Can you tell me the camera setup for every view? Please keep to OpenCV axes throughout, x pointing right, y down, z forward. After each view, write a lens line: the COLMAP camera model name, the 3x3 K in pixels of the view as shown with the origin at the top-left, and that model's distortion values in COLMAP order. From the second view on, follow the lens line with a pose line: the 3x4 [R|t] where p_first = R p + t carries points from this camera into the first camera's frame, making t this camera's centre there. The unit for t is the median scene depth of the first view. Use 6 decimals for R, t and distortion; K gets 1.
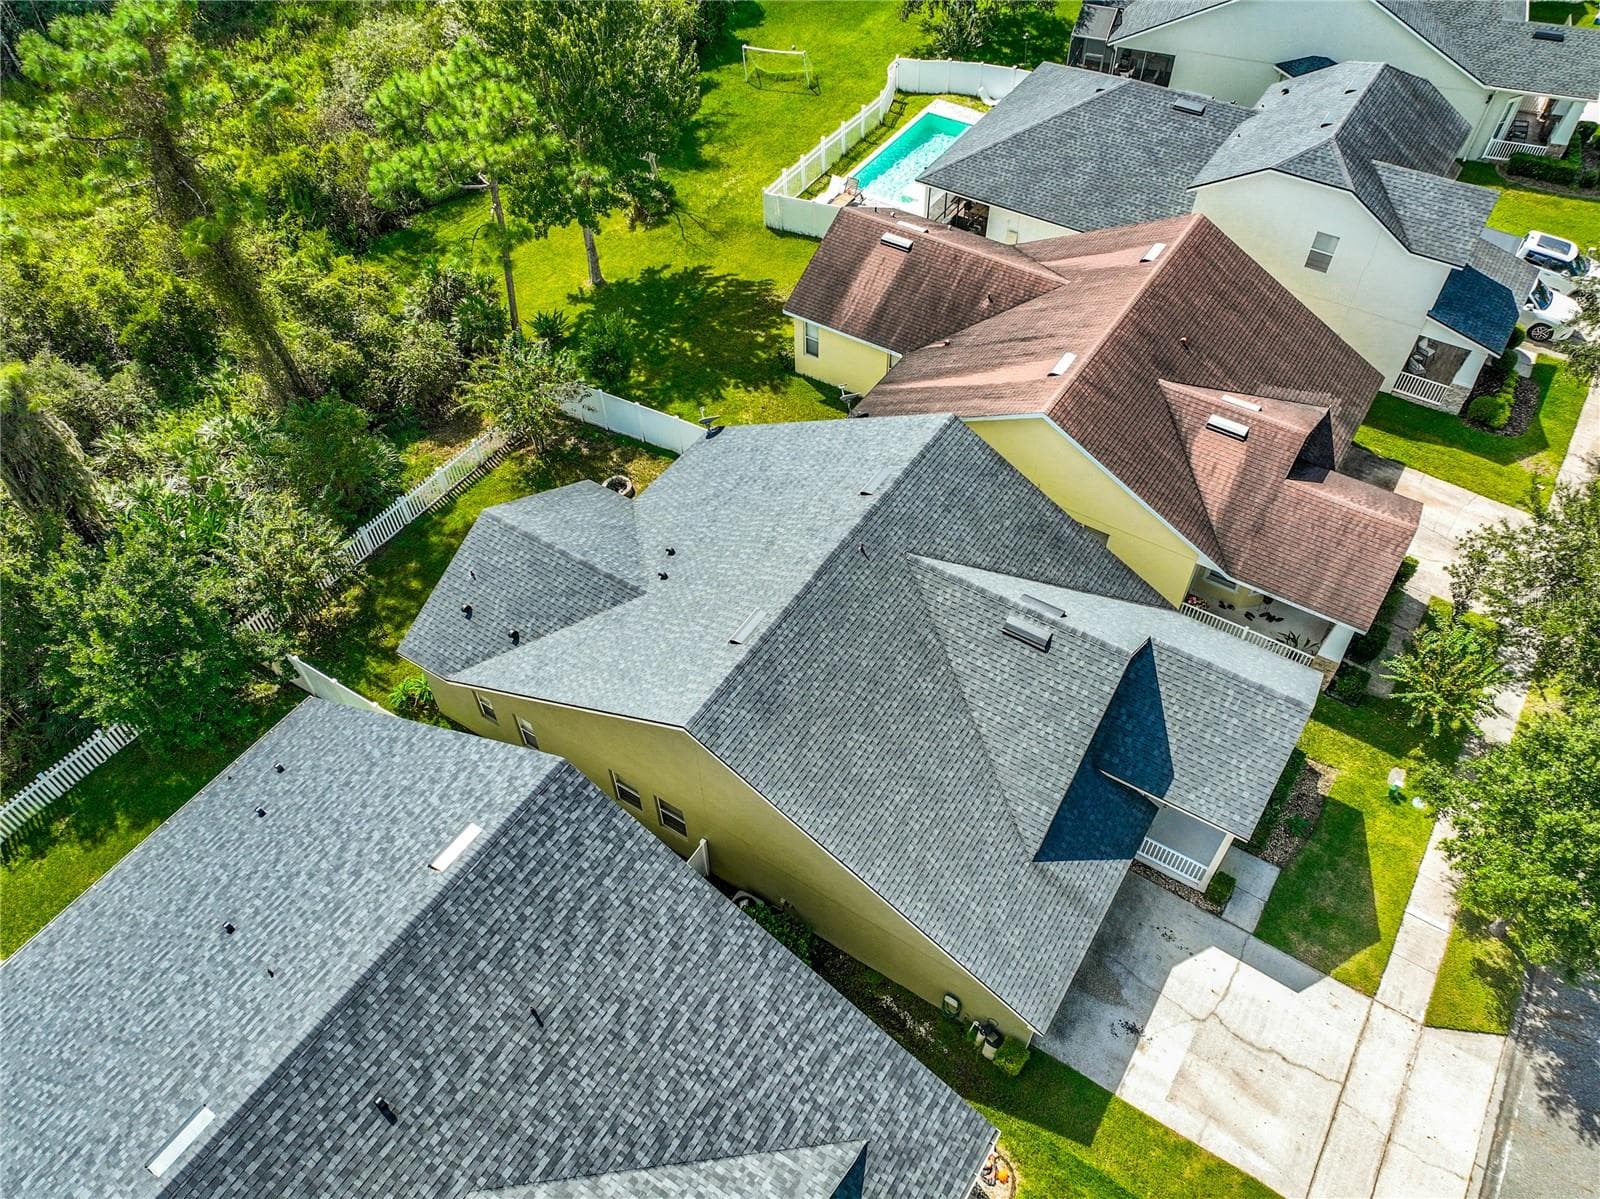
lens RADIAL K [[1134.0, 0, 792.5], [0, 1134.0, 645.7], [0, 0, 1]] dist [-0.002832, 0.021868]
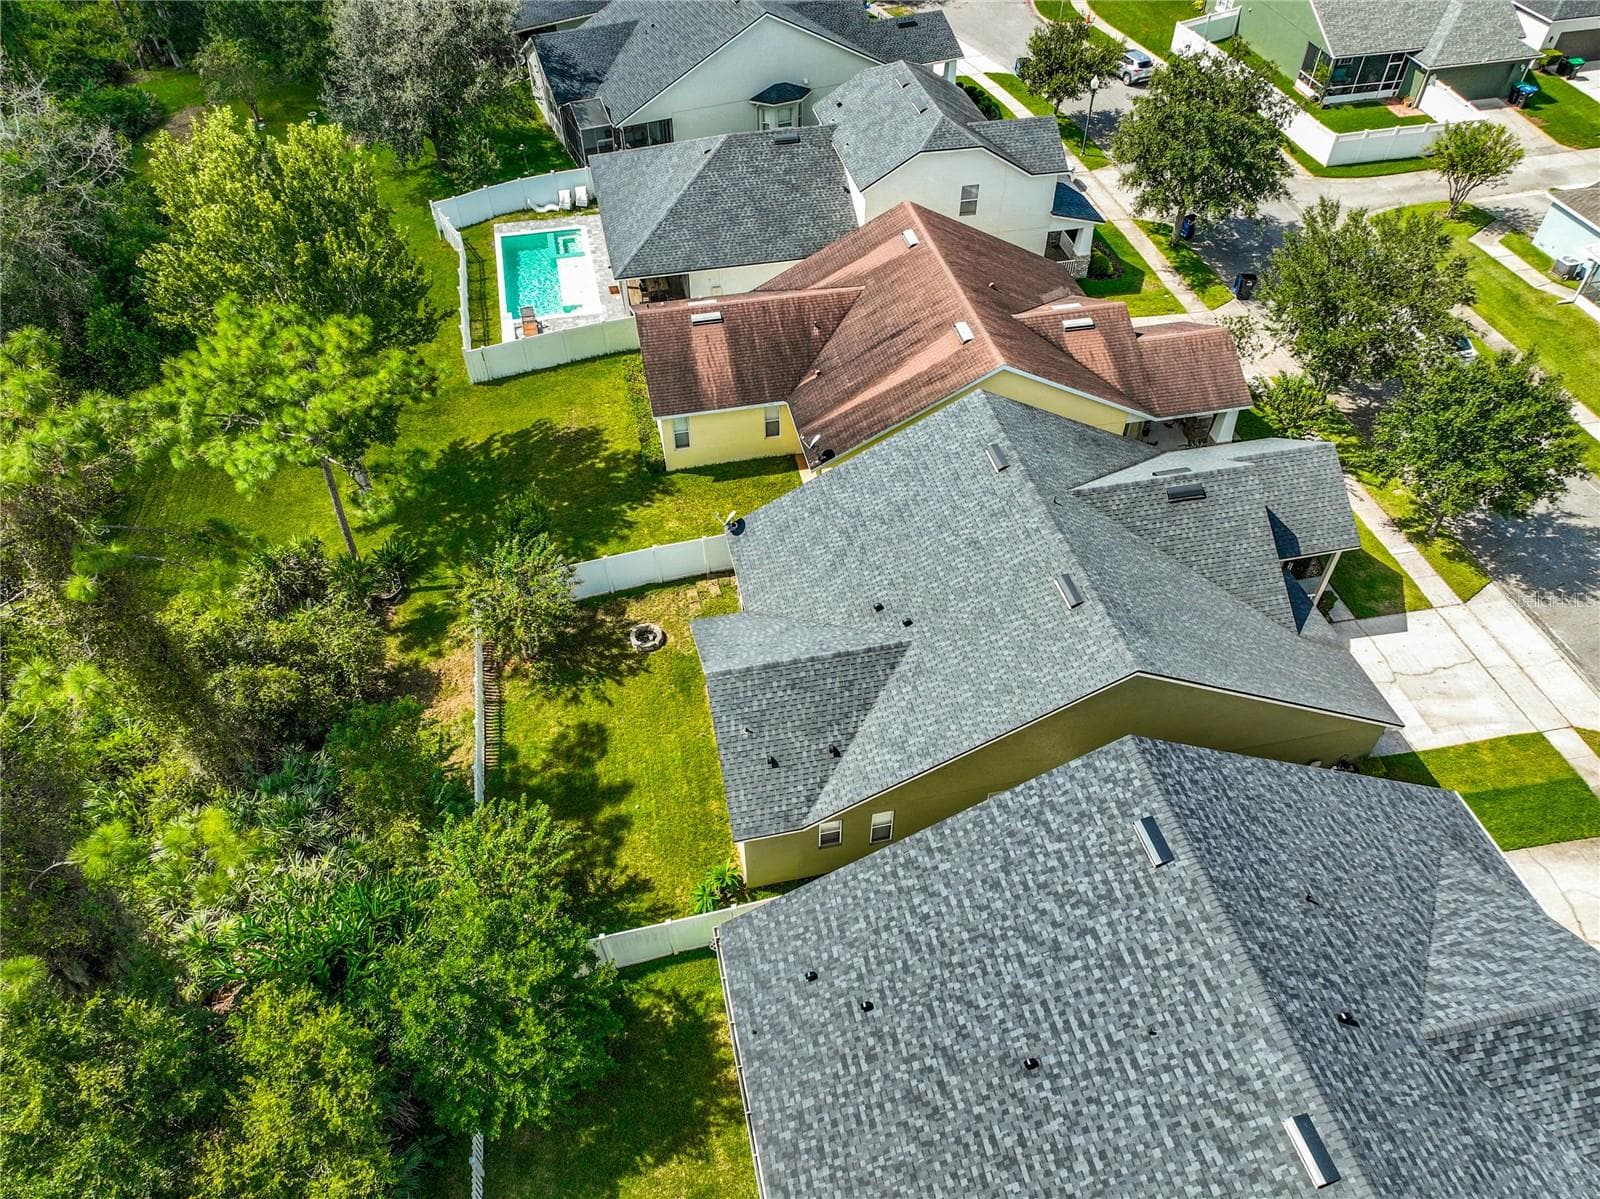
lens RADIAL K [[1134.0, 0, 807.1], [0, 1134.0, 633.0], [0, 0, 1]] dist [-0.002832, 0.021868]
pose [[0.706043, -0.506400, 0.495038, -0.542958], [0.545966, 0.834451, 0.074926, -0.140466], [-0.451027, 0.217373, 0.865635, 0.094285]]
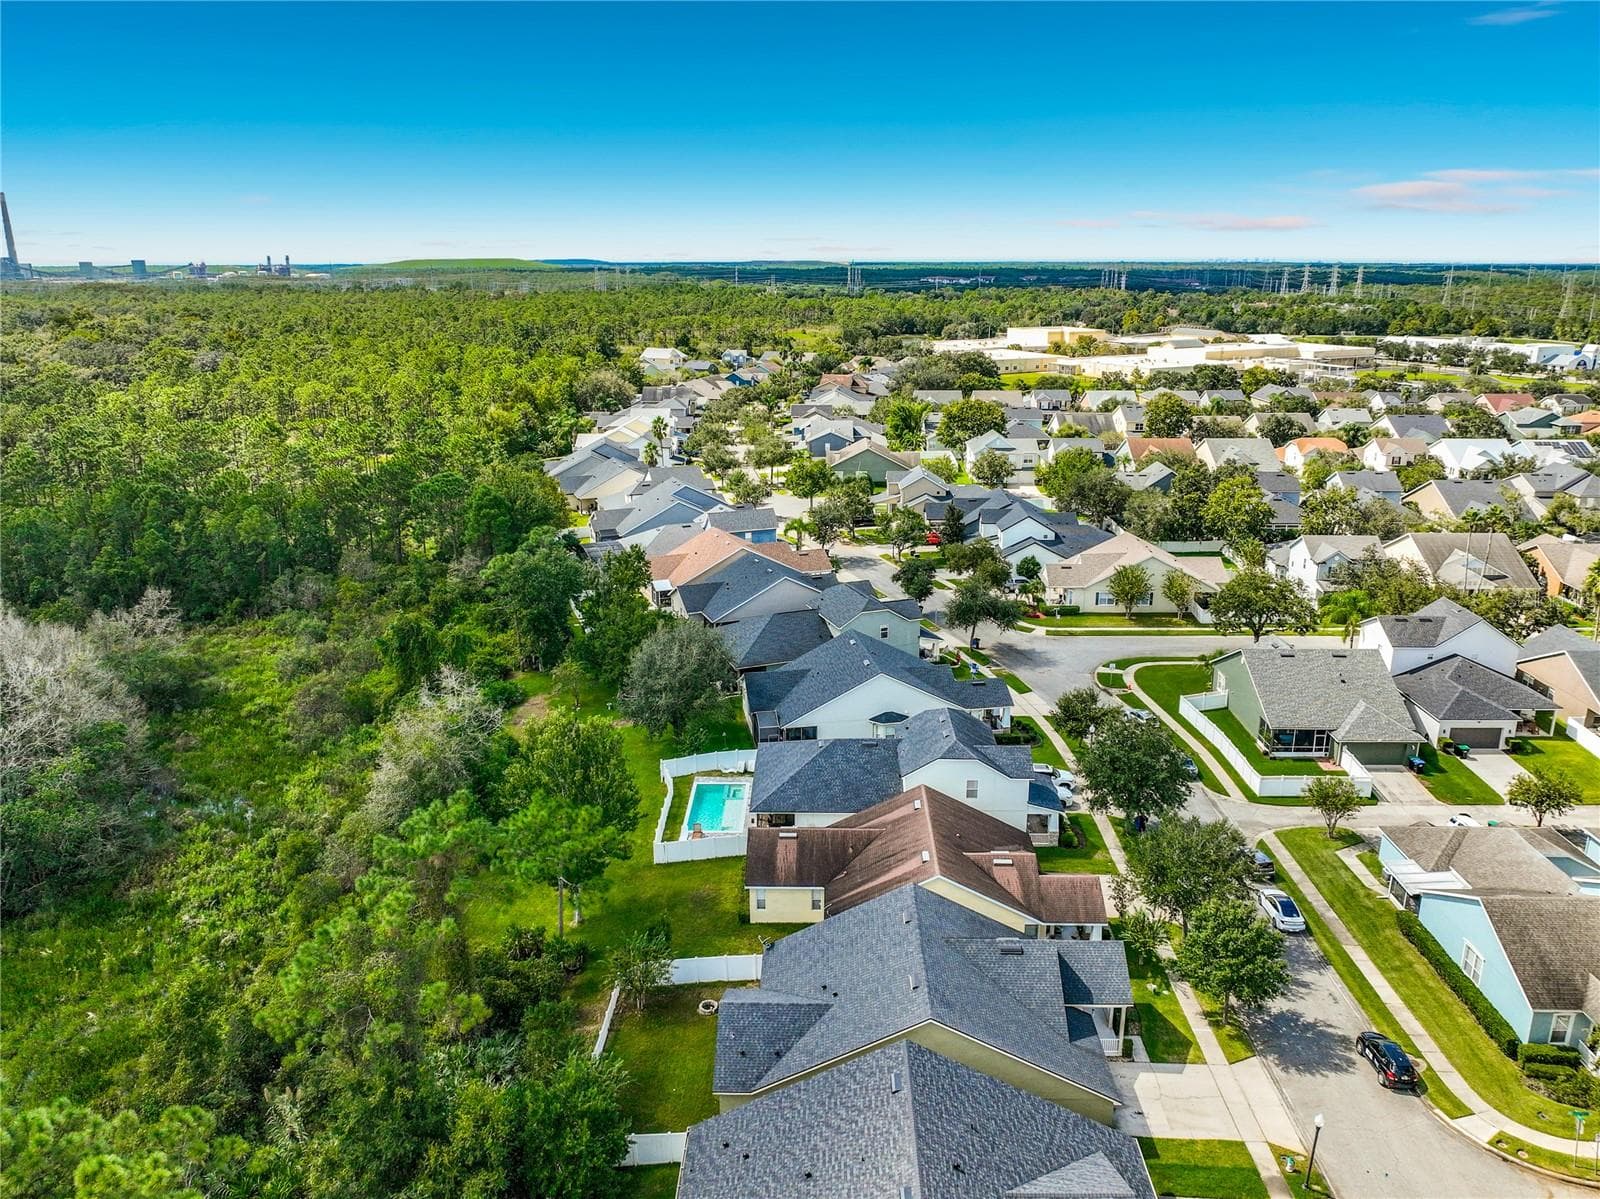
lens RADIAL K [[1134.0, 0, 813.0], [0, 1134.0, 627.9], [0, 0, 1]] dist [-0.002832, 0.021868]
pose [[0.847625, -0.149531, 0.509090, -0.789819], [0.406661, 0.799381, -0.442286, 0.212021], [-0.340821, 0.581919, 0.738384, -0.591654]]
